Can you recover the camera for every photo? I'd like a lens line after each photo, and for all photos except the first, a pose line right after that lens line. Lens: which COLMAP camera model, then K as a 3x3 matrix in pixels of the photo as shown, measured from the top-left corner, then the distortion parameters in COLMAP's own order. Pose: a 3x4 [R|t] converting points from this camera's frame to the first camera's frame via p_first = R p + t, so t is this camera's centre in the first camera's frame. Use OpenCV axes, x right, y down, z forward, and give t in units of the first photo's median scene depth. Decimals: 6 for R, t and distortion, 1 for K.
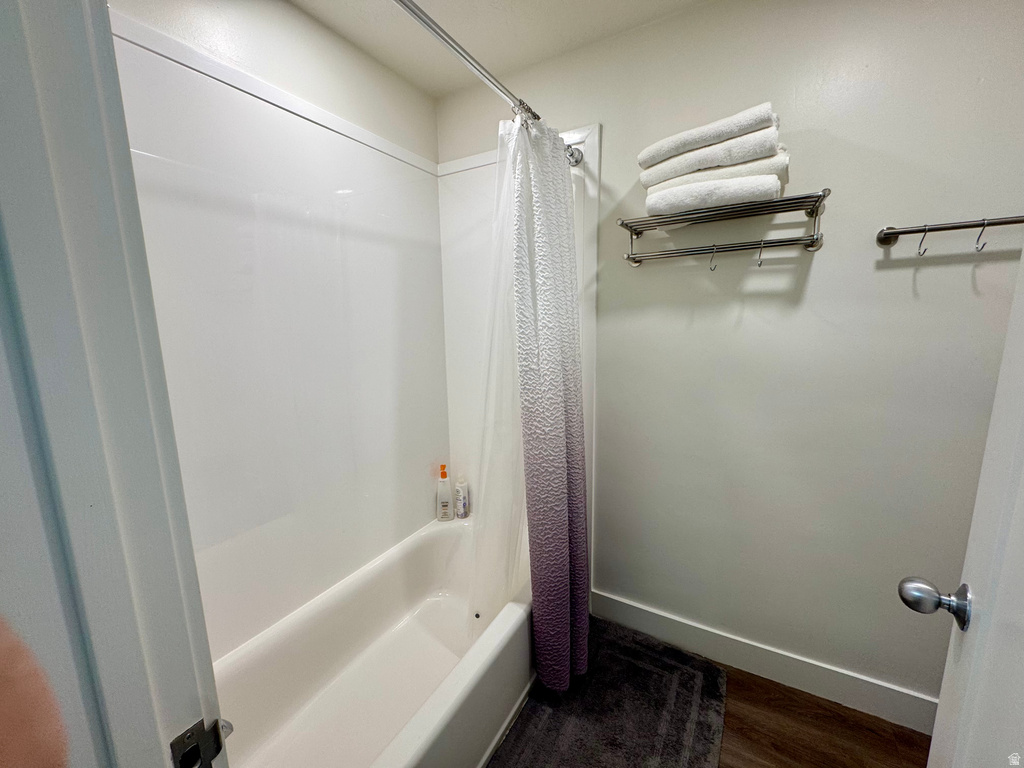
lens RADIAL K [[405.6, 0, 512.0], [0, 405.6, 384.0], [0, 0, 1]] dist [-0.003747, -0.000029]
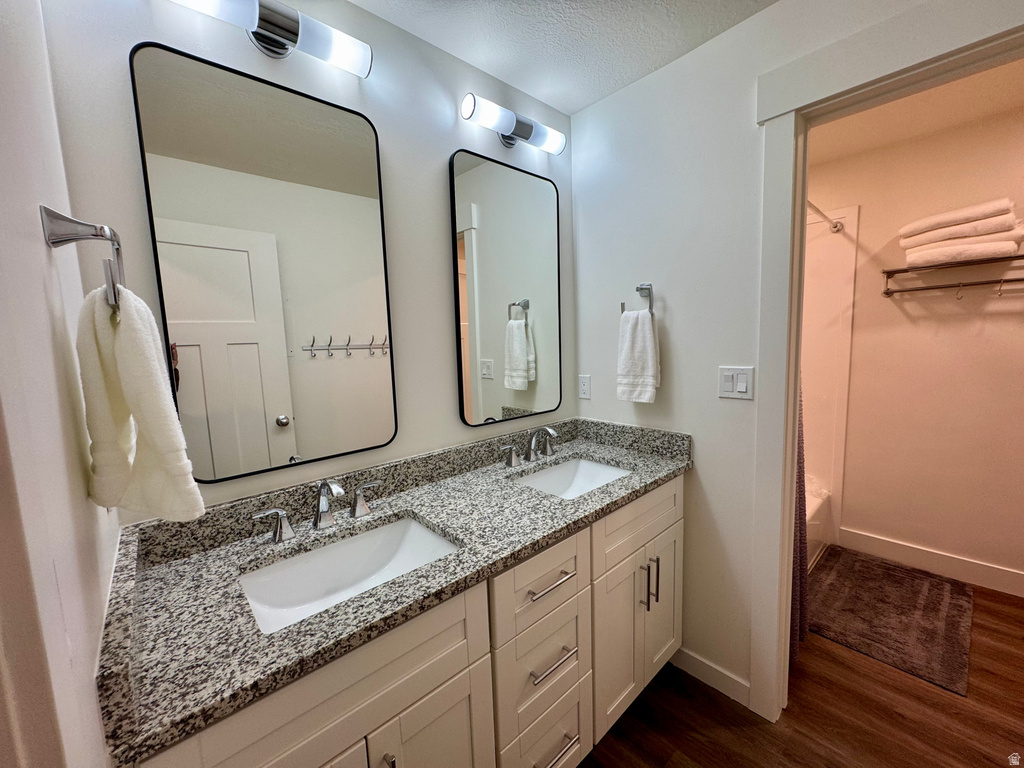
lens RADIAL K [[406.7, 0, 512.0], [0, 406.7, 384.0], [0, 0, 1]] dist [-0.000957, 0.000288]
pose [[0.951929, 0.017814, -0.305800, -0.644608], [-0.032293, 0.998581, -0.042355, 0.158939], [0.304611, 0.050194, 0.951153, -0.968240]]
